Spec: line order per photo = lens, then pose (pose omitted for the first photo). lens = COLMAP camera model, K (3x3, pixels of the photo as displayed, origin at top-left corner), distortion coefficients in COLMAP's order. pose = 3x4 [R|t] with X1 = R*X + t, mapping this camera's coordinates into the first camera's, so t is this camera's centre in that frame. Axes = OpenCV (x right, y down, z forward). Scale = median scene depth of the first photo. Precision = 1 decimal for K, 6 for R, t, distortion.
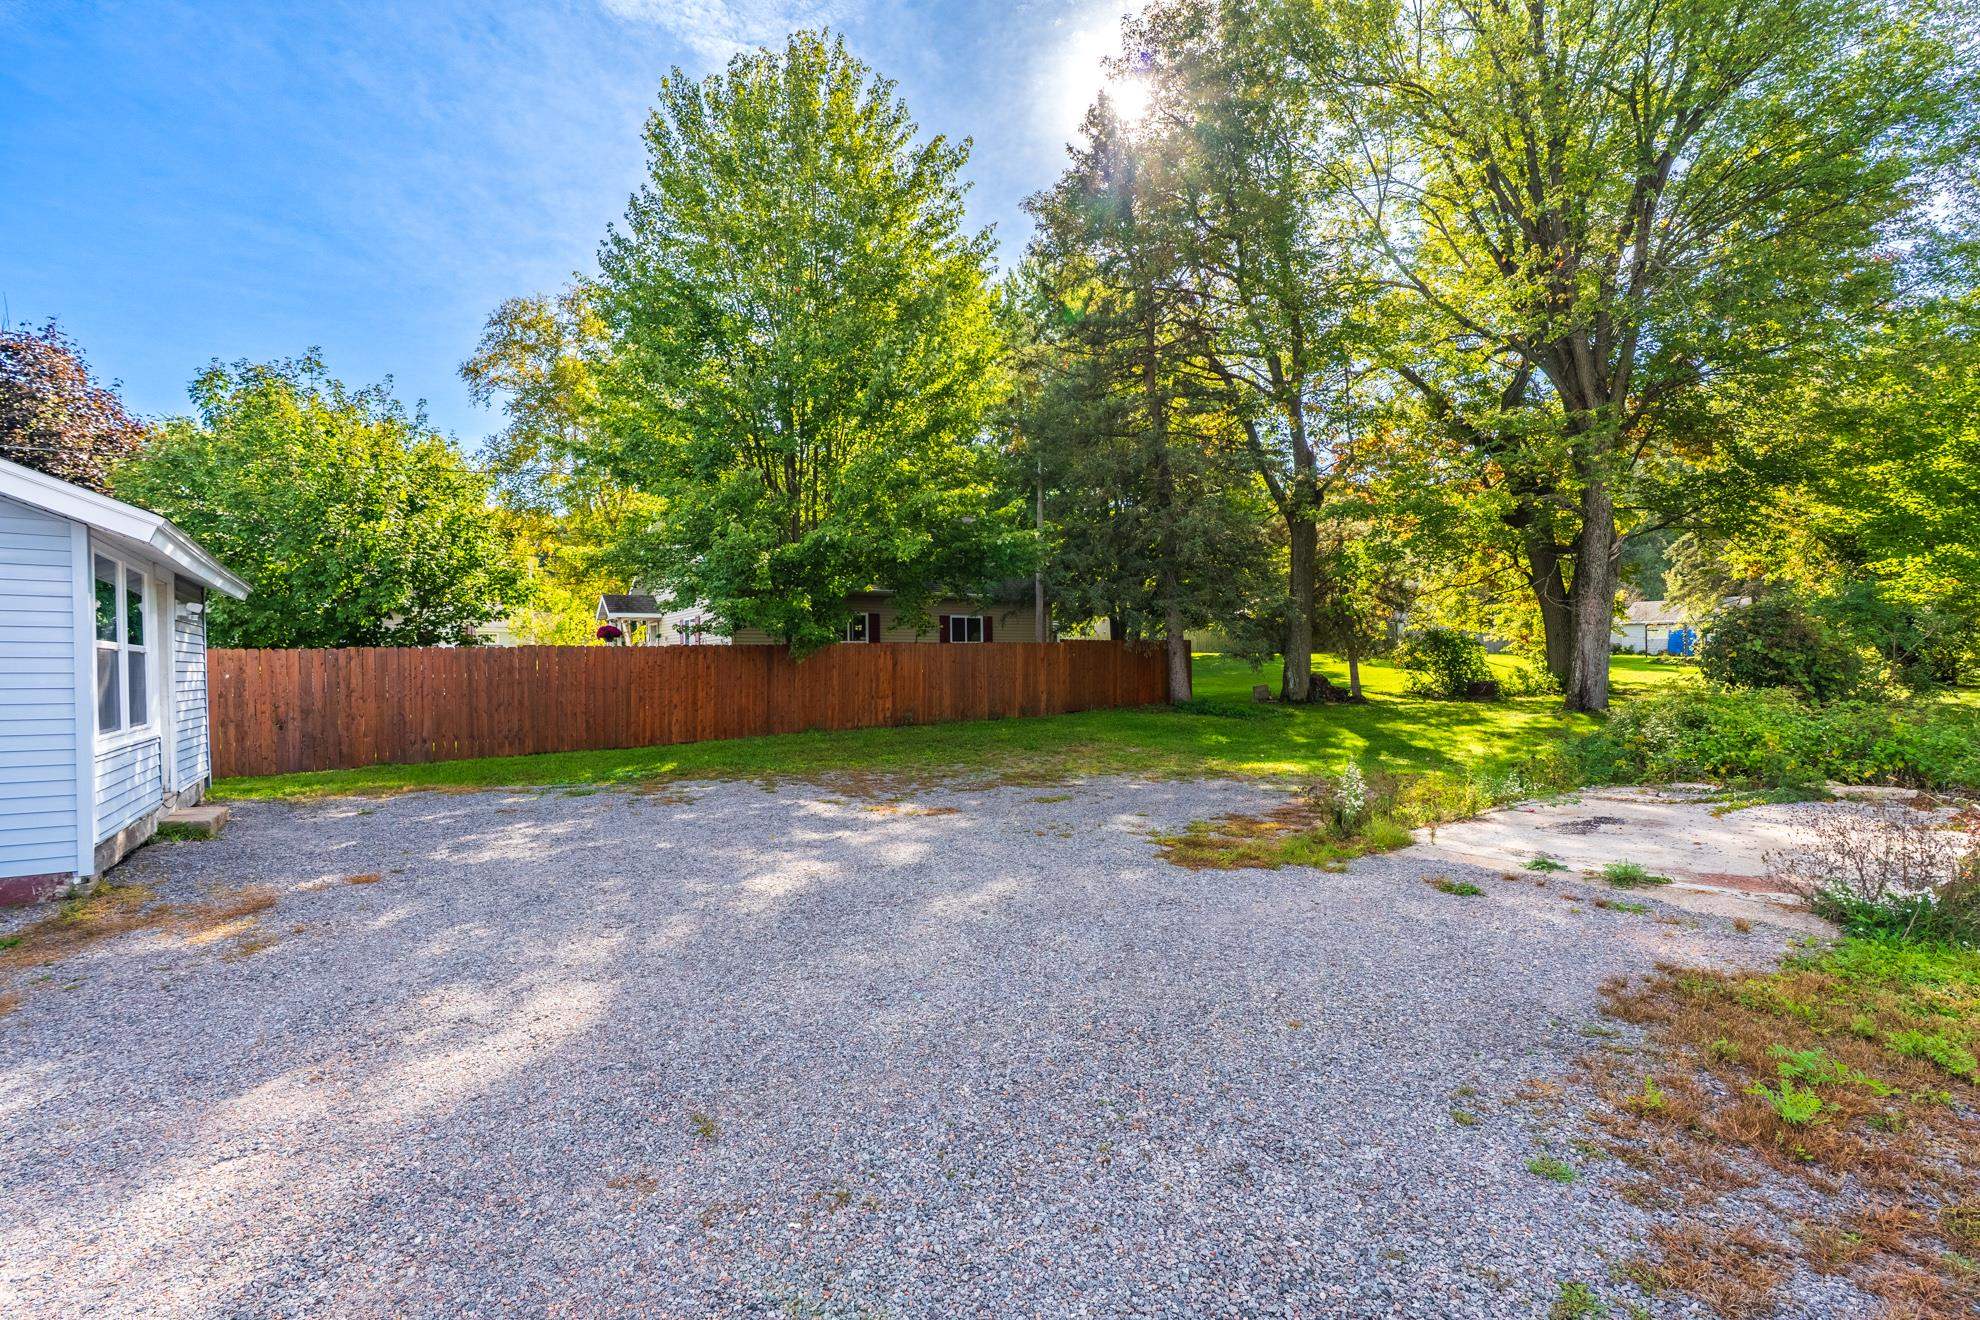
lens RADIAL K [[890.1, 0, 988.0], [0, 890.1, 664.3], [0, 0, 1]] dist [-0.010817, 0.002701]
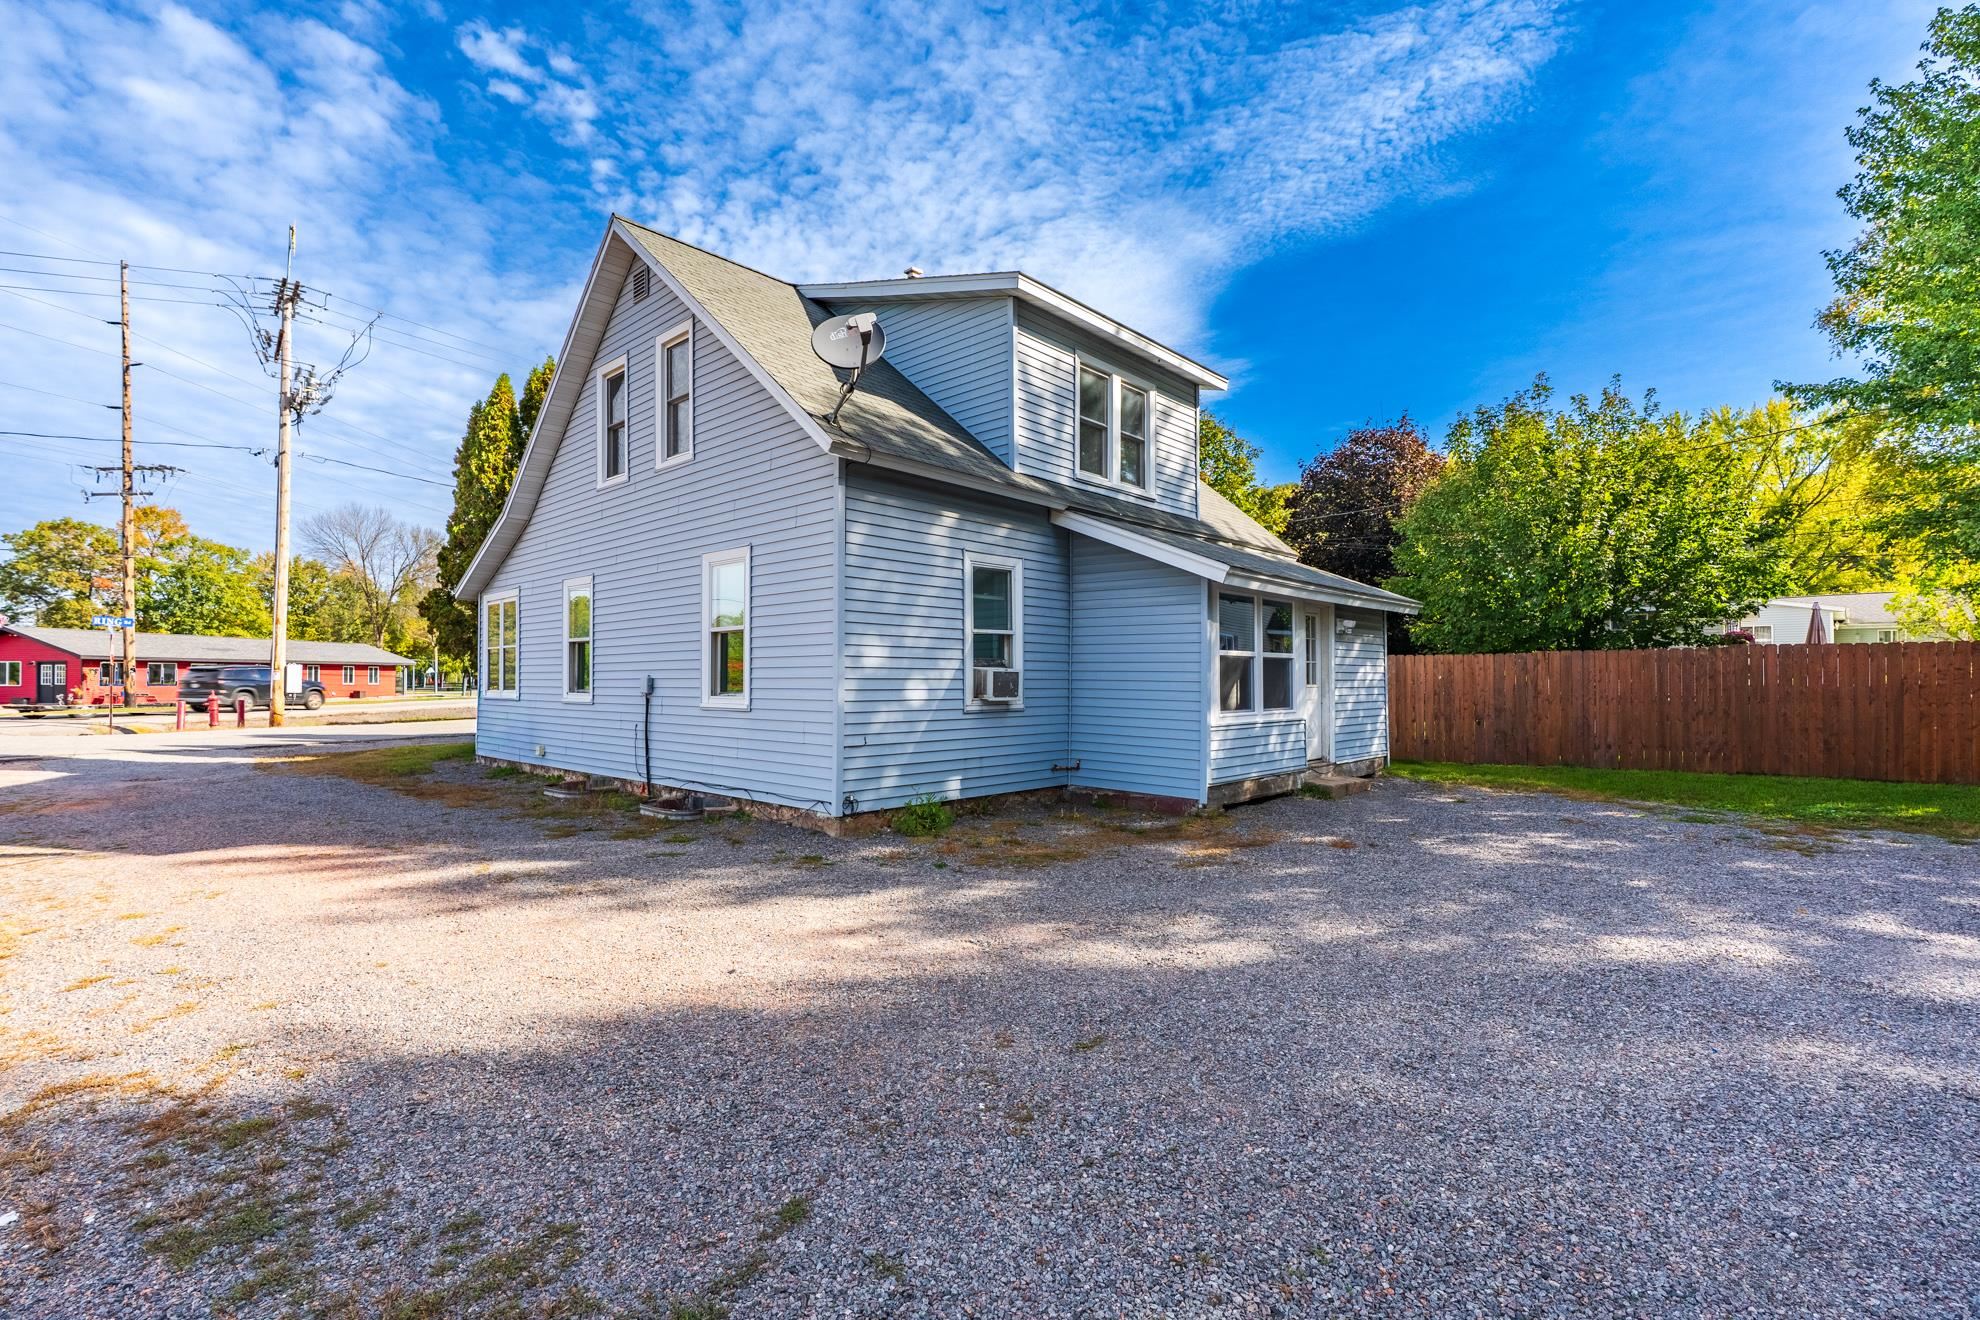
lens RADIAL K [[890.1, 0, 981.1], [0, 890.1, 667.5], [0, 0, 1]] dist [-0.010817, 0.002701]
pose [[0.202219, -0.002040, -0.979338, 0.508966], [-0.000304, 0.999998, -0.002146, 0.006886], [0.979340, 0.000732, 0.202217, 0.371932]]
